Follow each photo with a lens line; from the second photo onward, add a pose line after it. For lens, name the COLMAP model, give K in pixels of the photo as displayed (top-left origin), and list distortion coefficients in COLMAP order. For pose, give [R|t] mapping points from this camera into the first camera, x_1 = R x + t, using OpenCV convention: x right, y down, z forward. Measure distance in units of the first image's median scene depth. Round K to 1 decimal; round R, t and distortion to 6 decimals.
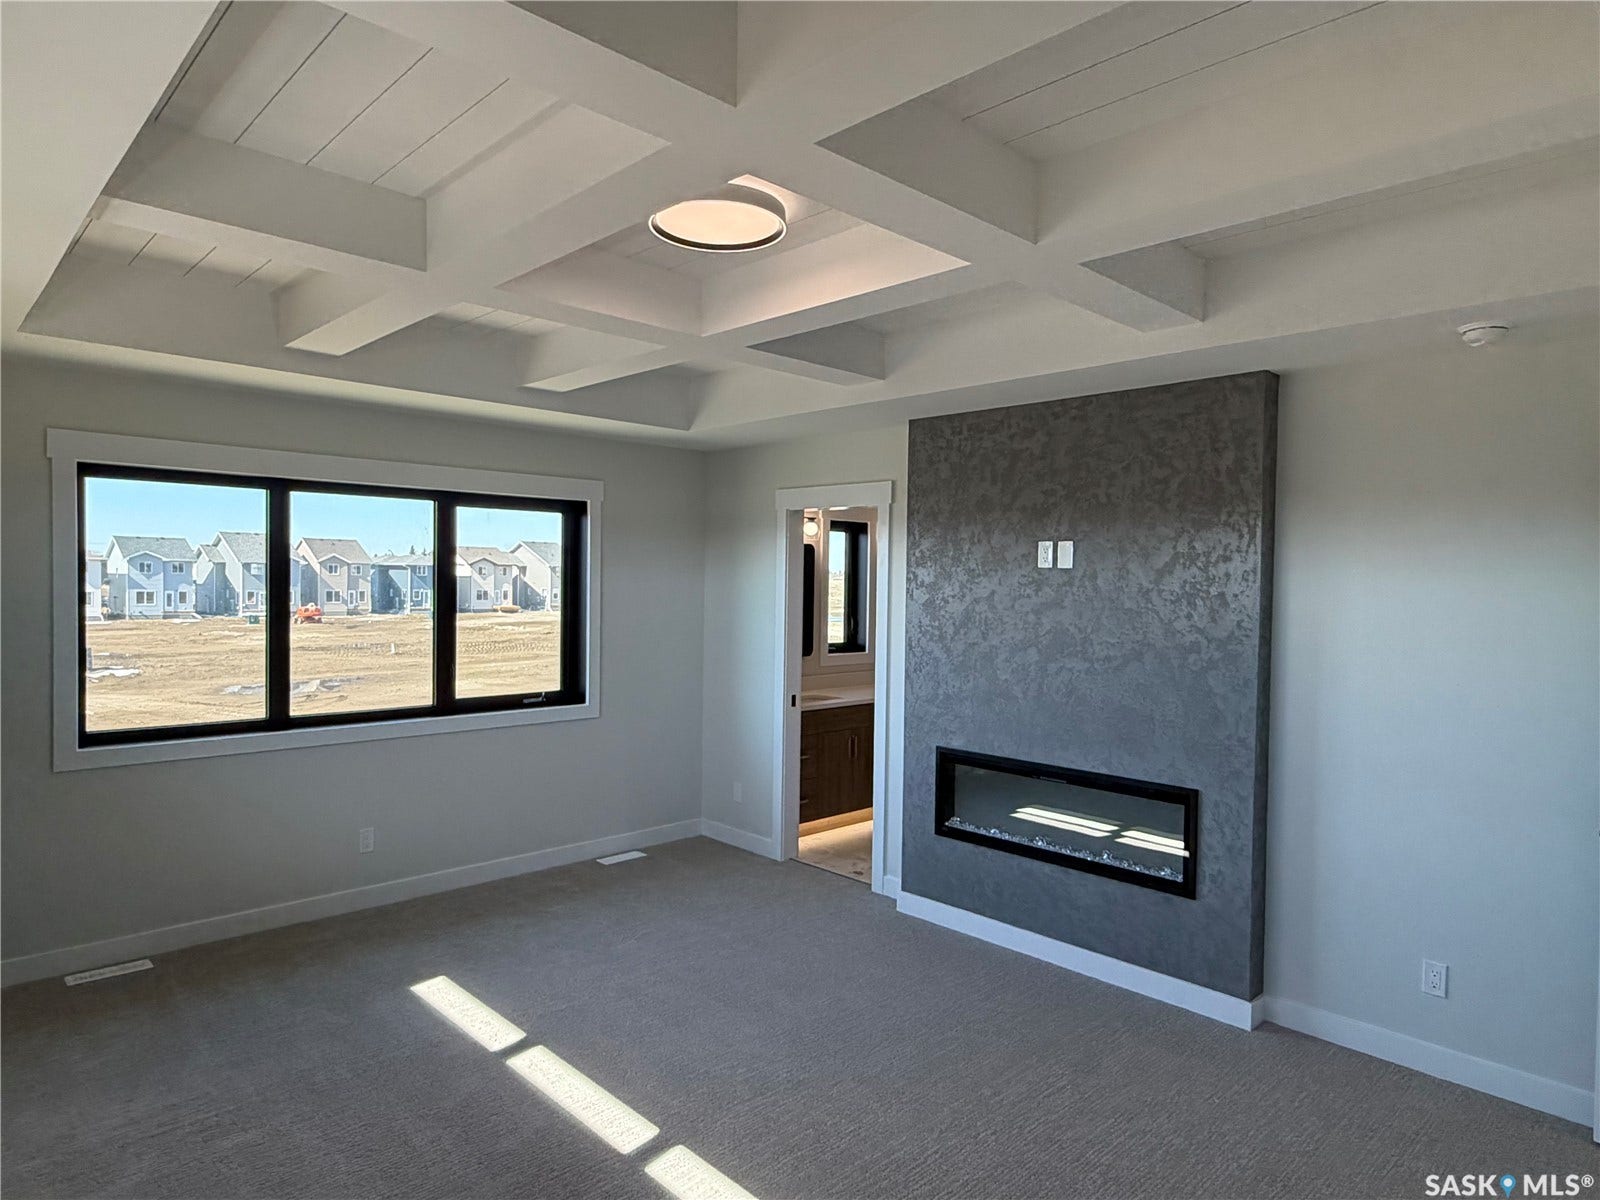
lens RADIAL K [[962.7, 0, 832.4], [0, 962.7, 595.6], [0, 0, 1]] dist [0.003319, 0.000136]
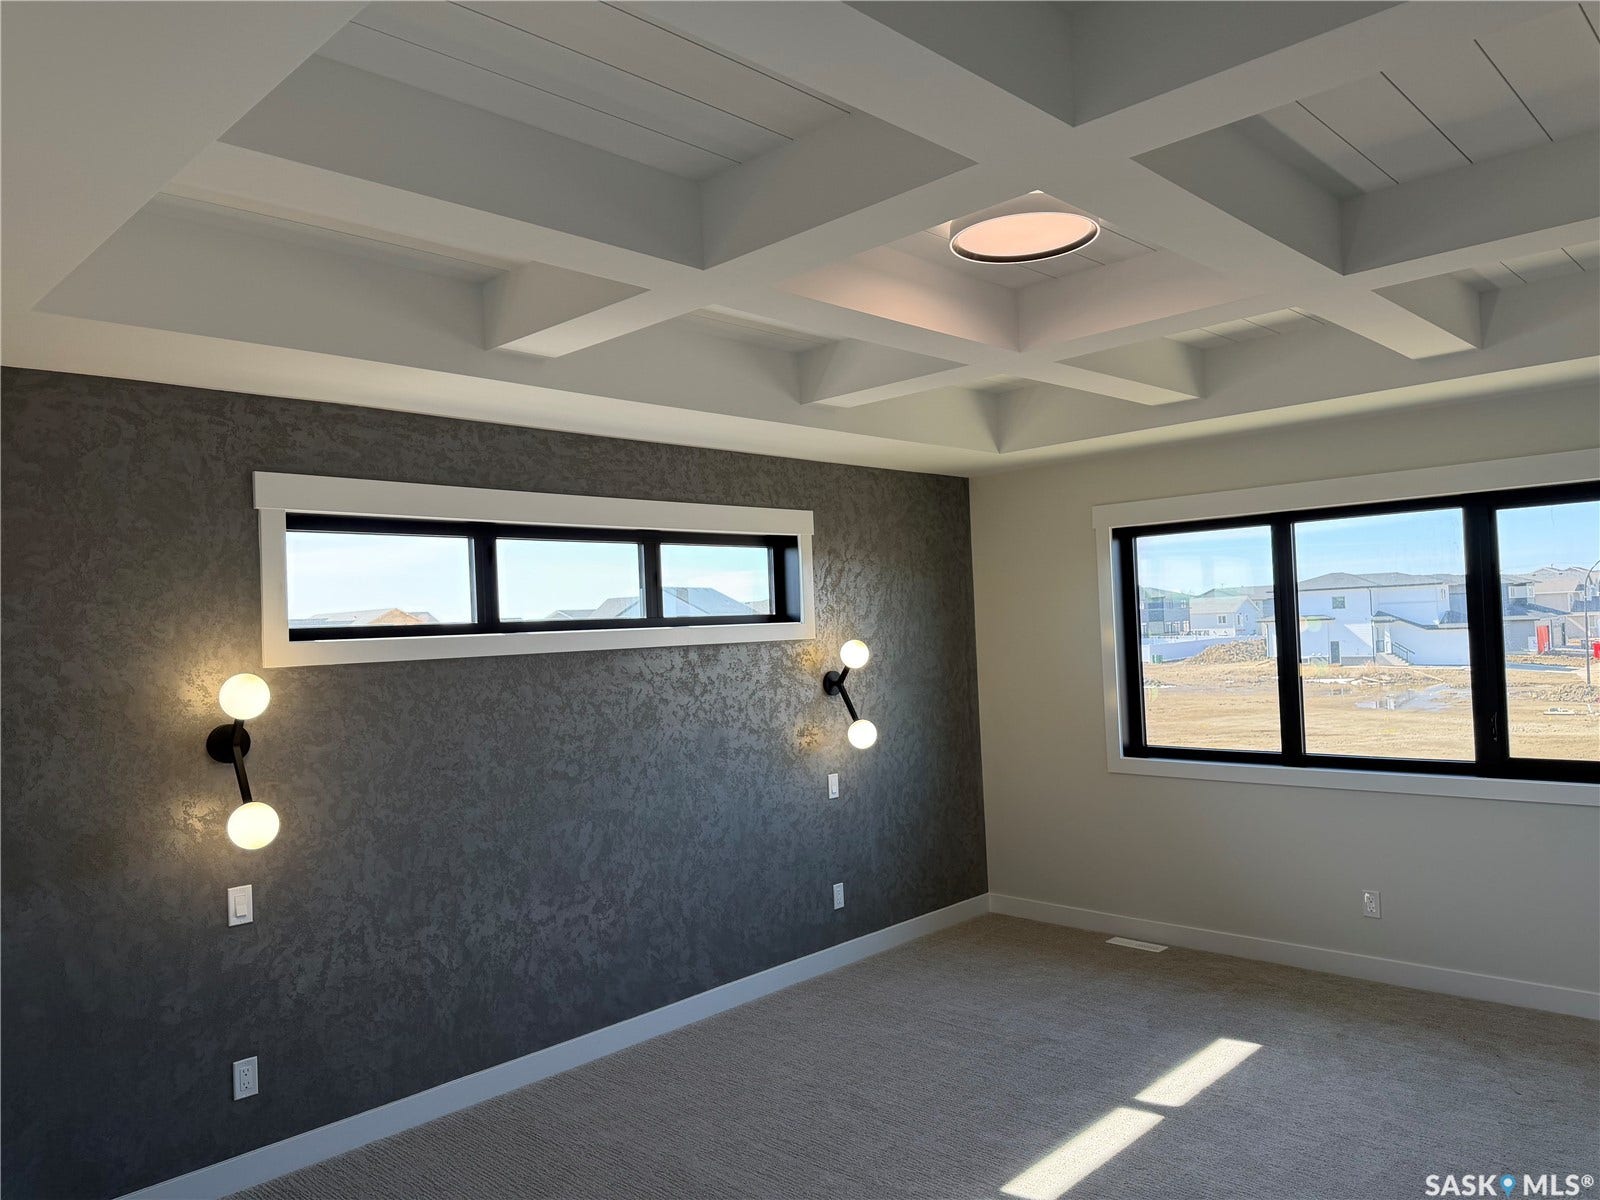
lens RADIAL K [[1122.1, 0, 840.6], [0, 1122.1, 593.5], [0, 0, 1]] dist [0.128481, -0.189151]
pose [[0.035829, -0.064363, -0.997283, 0.584374], [0.009463, 0.997901, -0.064063, 0.034154], [0.999313, -0.007142, 0.036363, 0.495311]]
